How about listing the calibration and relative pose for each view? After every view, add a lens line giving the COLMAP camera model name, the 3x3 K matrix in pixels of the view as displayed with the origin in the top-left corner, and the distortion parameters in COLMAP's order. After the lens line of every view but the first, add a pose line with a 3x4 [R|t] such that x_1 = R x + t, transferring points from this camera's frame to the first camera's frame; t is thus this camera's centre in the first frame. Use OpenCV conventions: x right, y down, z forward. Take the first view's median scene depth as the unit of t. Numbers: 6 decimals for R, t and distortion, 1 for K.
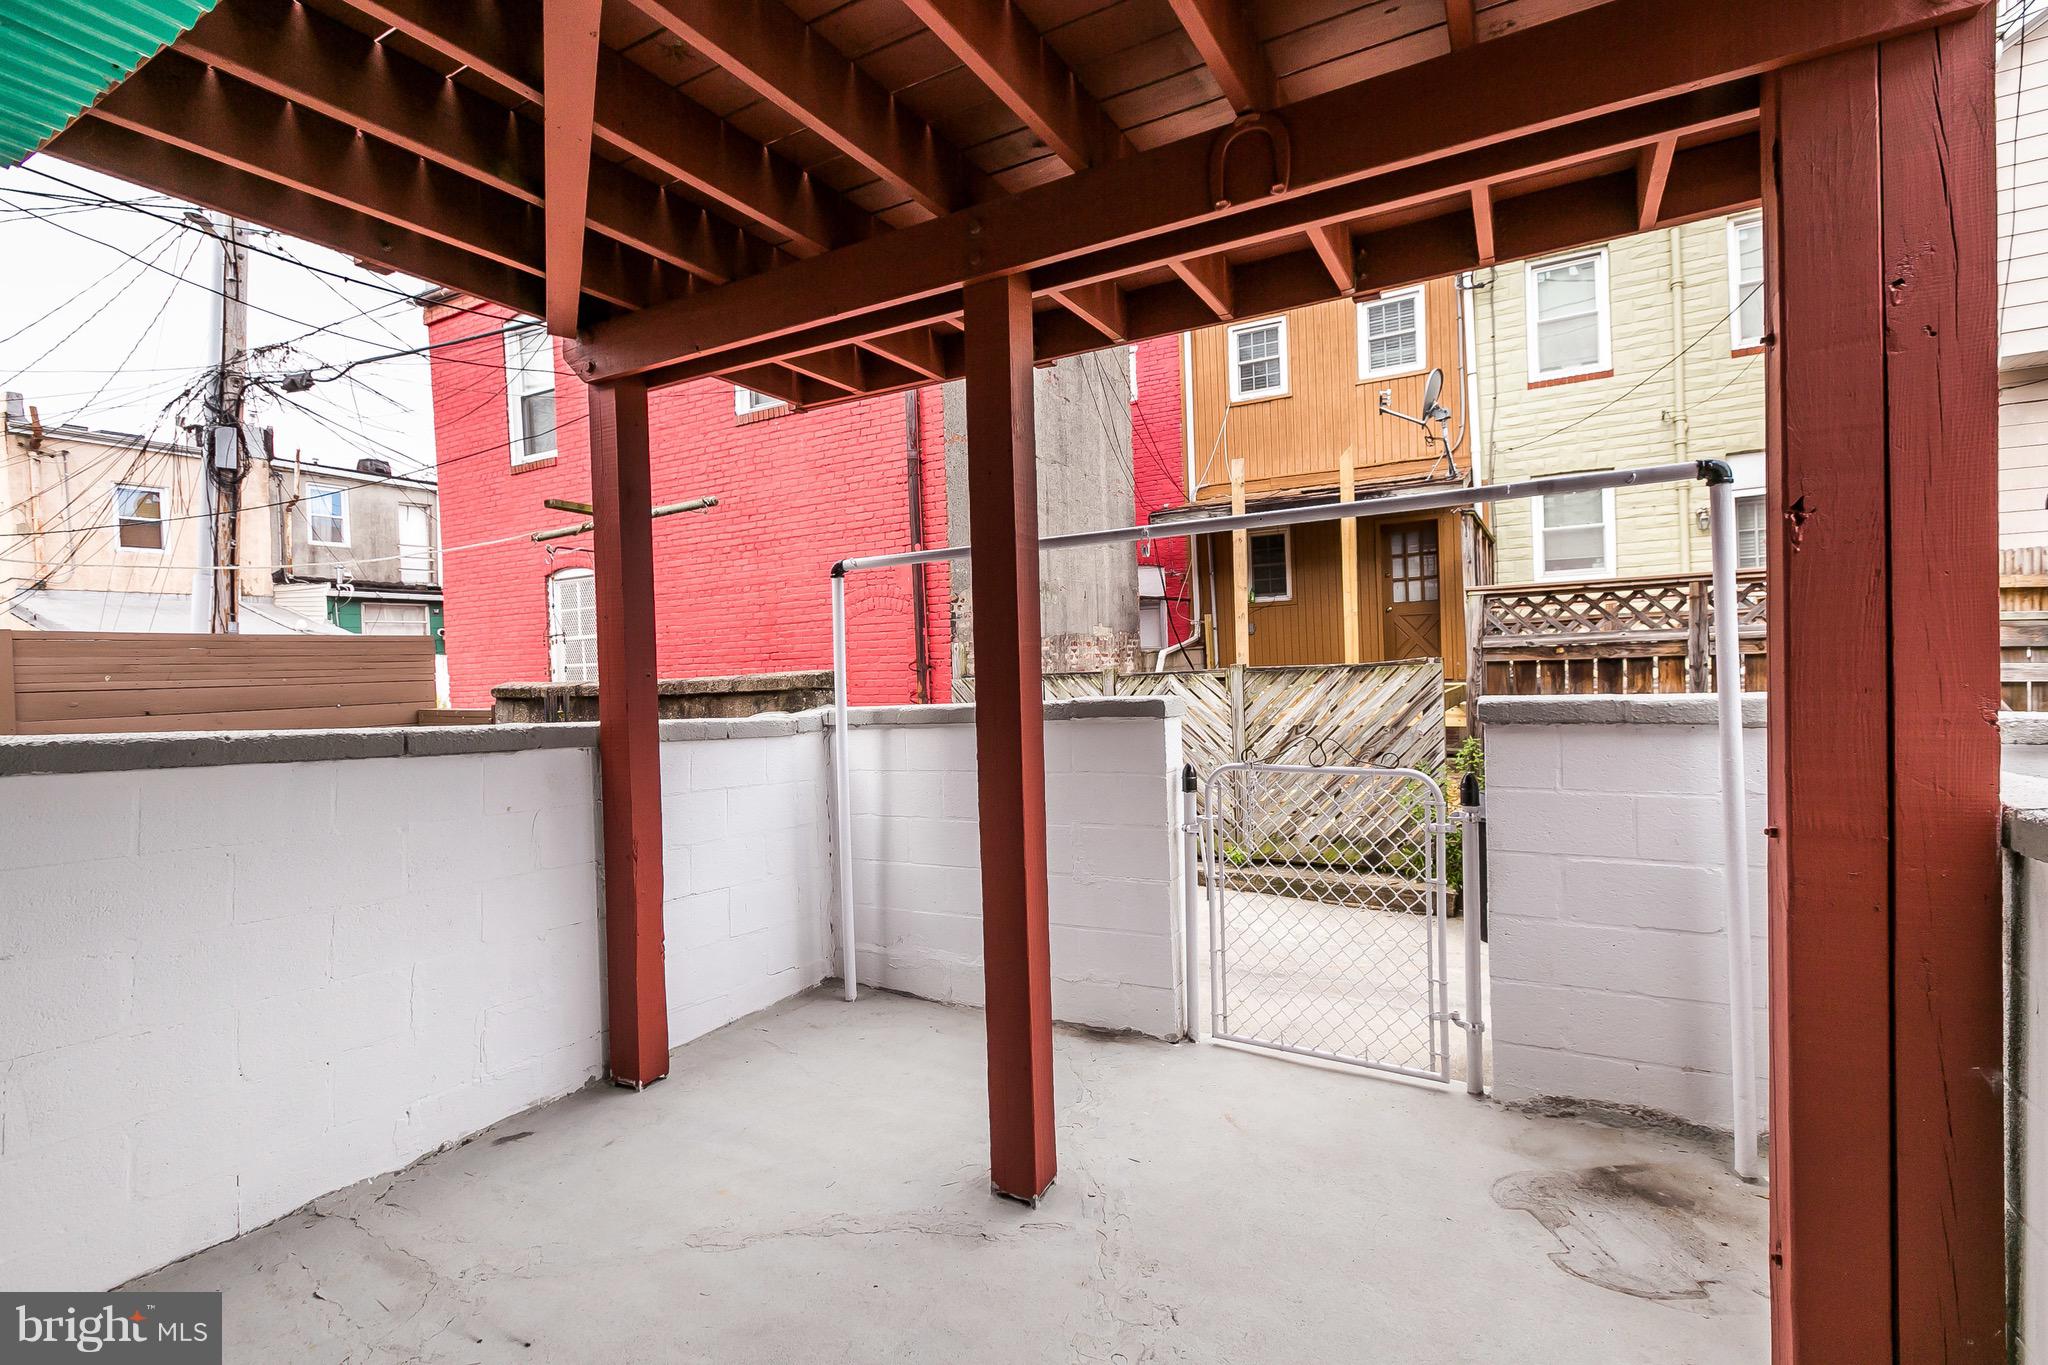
lens RADIAL K [[929.9, 0, 1019.6], [0, 929.9, 681.7], [0, 0, 1]] dist [0.001812, -0.000262]
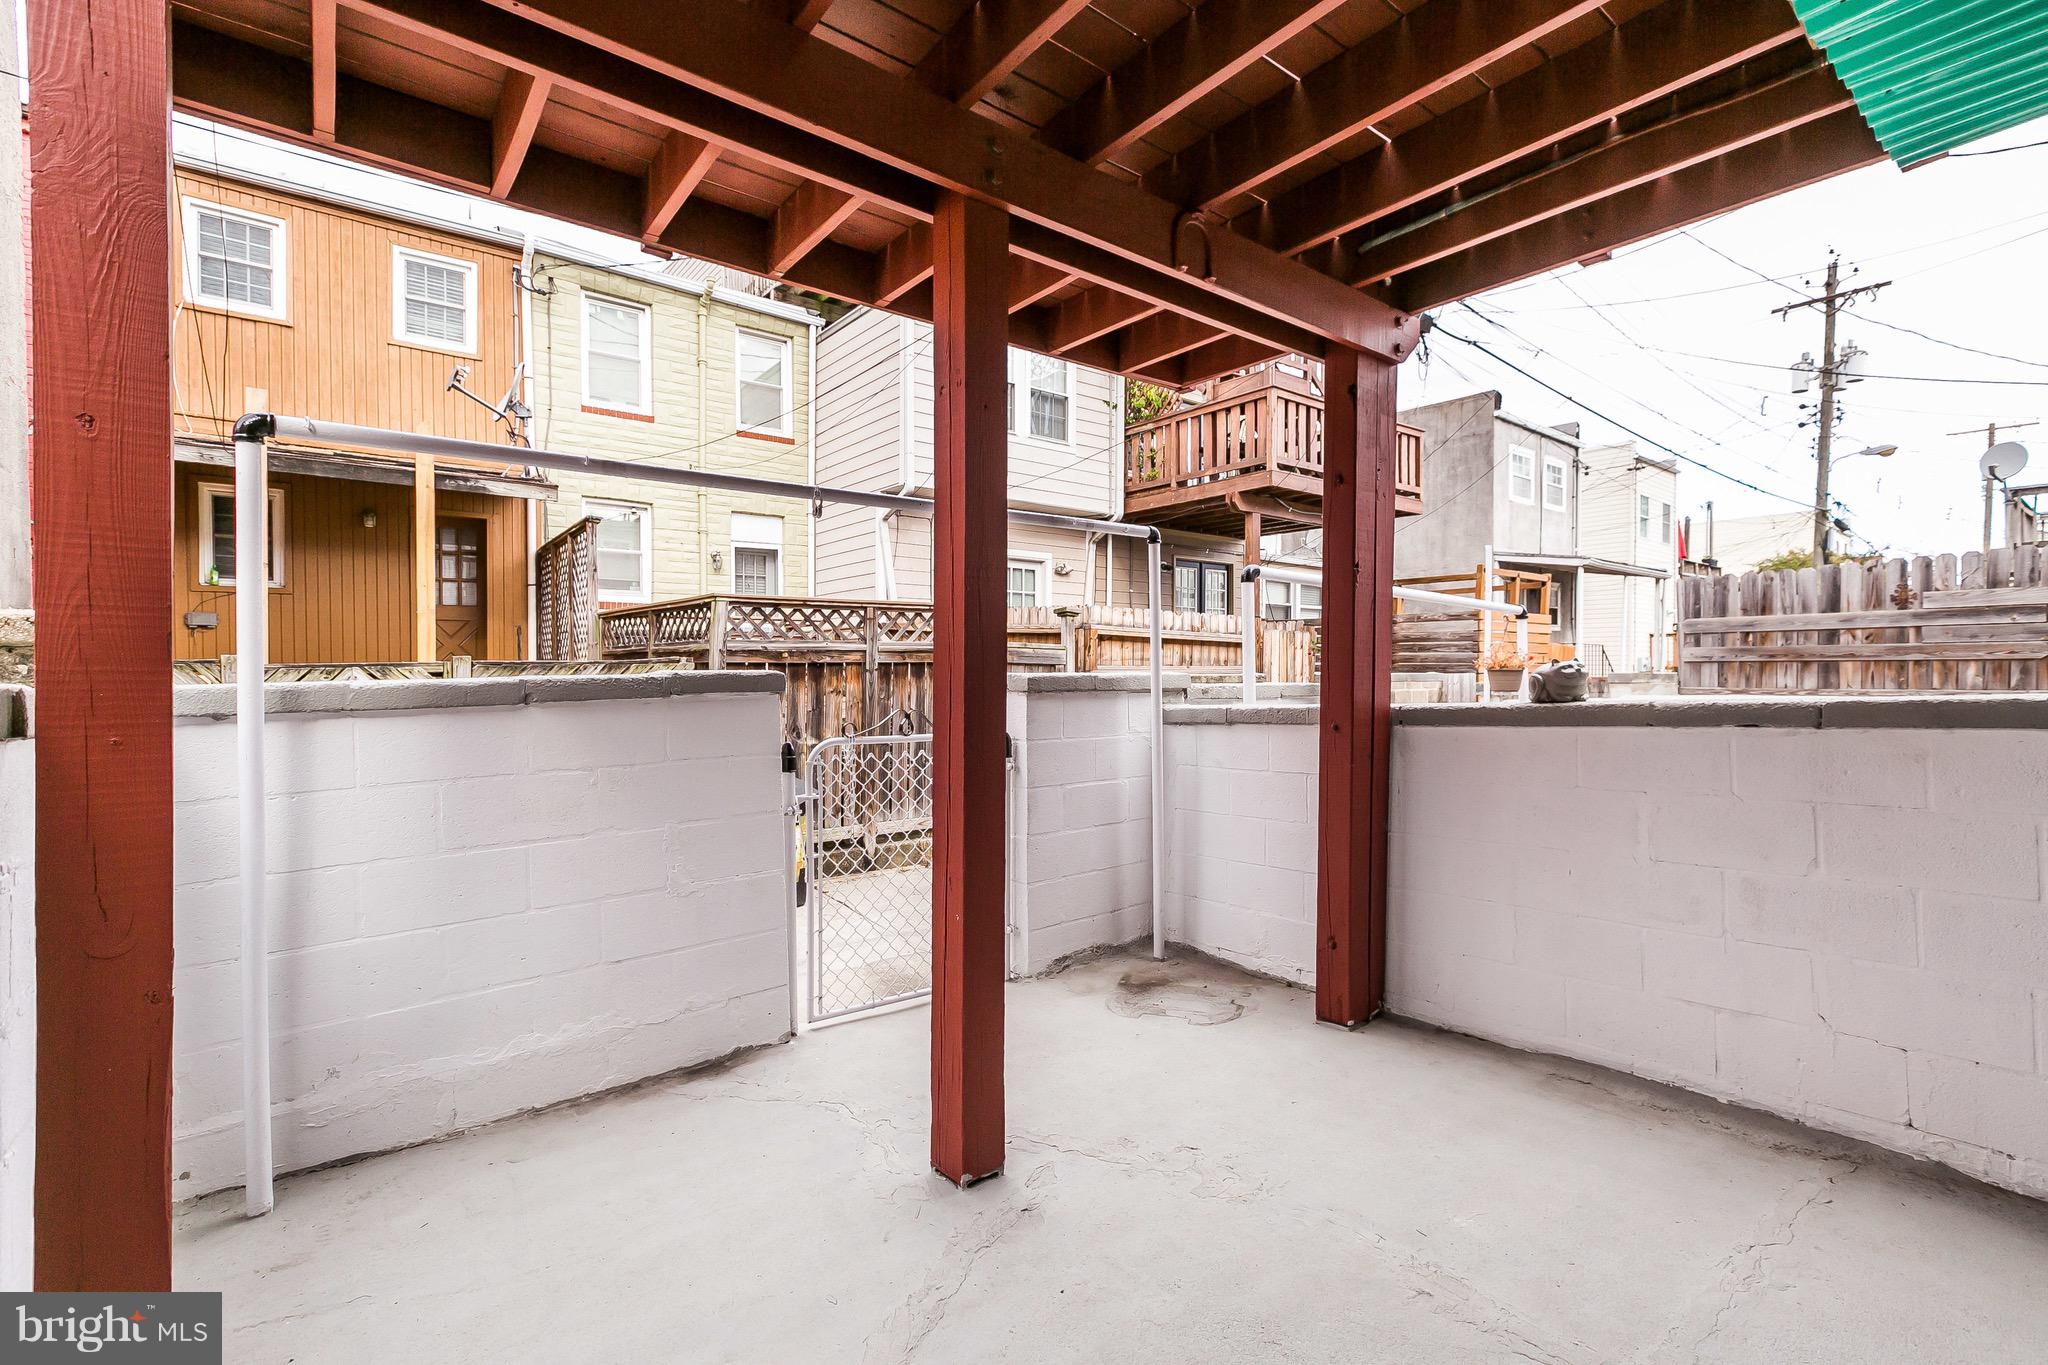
lens RADIAL K [[929.9, 0, 1033.9], [0, 929.9, 692.5], [0, 0, 1]] dist [0.001812, -0.000262]
pose [[0.360466, 0.012719, 0.932686, -0.230678], [0.009568, 0.999804, -0.017332, 0.021475], [-0.932723, 0.015172, 0.360274, 0.160946]]
